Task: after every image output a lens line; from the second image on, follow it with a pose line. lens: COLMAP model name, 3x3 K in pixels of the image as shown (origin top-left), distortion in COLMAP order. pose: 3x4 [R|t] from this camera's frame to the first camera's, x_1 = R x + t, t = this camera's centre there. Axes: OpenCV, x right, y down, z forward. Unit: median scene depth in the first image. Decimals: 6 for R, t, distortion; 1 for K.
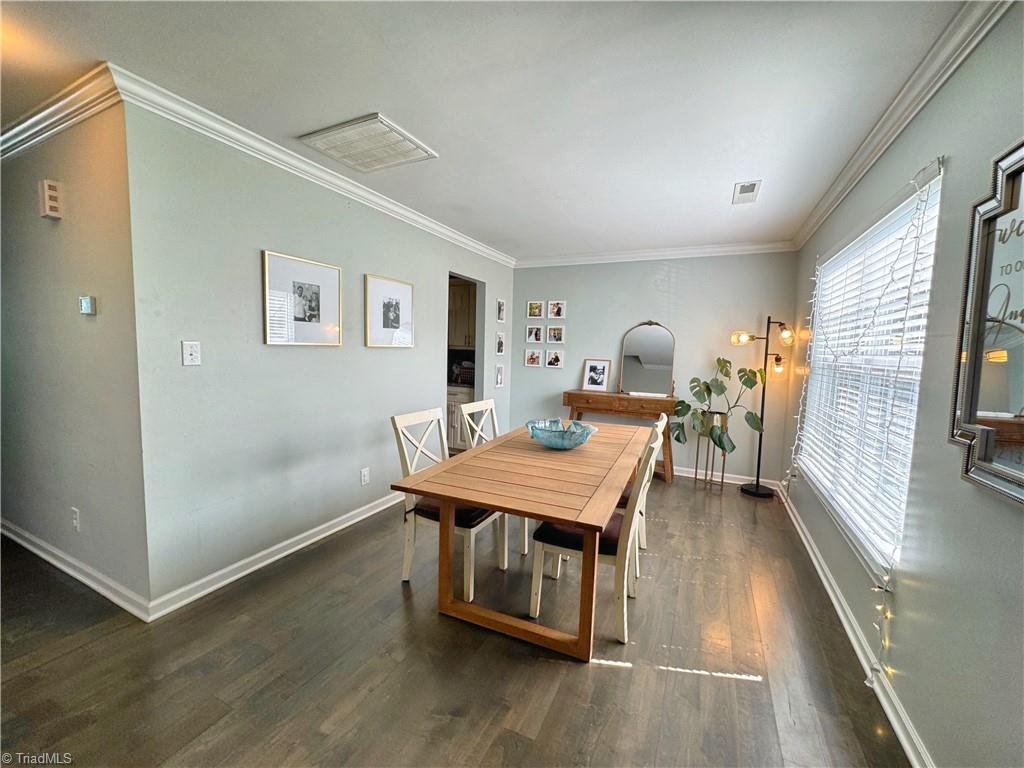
lens RADIAL K [[409.6, 0, 509.8], [0, 409.6, 382.1], [0, 0, 1]] dist [-0.005098, 0.000533]
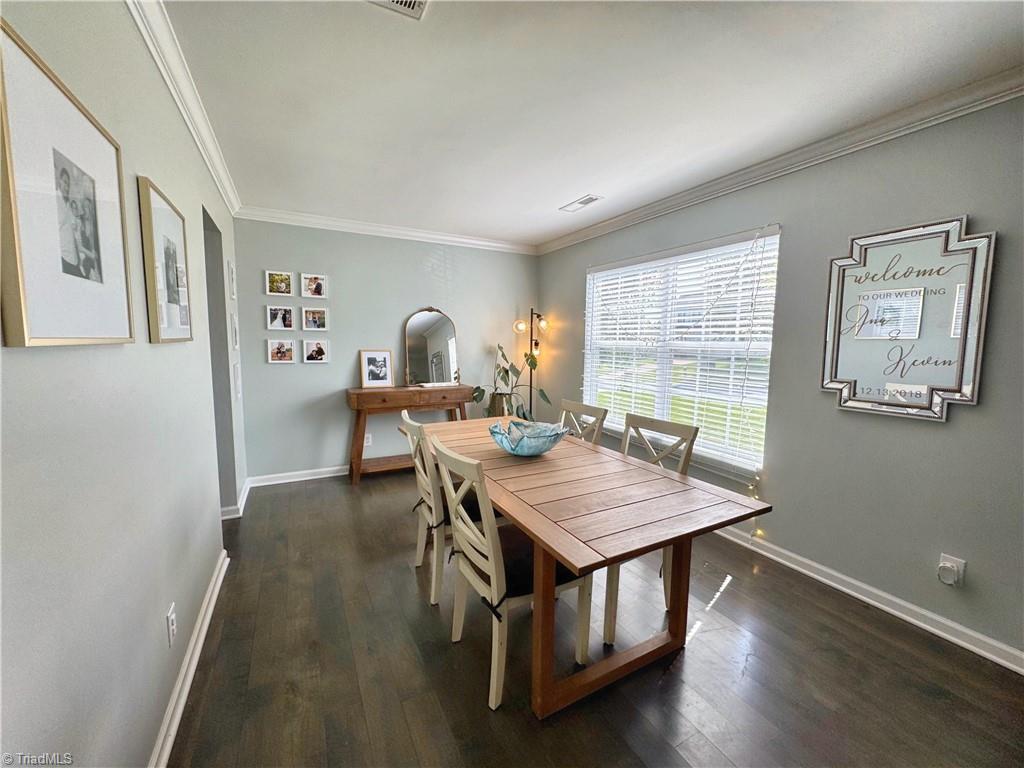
lens RADIAL K [[409.6, 0, 513.7], [0, 409.6, 380.6], [0, 0, 1]] dist [-0.005098, 0.000533]
pose [[0.589797, -0.099521, 0.801396, -0.303789], [0.072141, 0.994903, 0.070459, -0.031119], [-0.804323, 0.016257, 0.593970, 0.266699]]
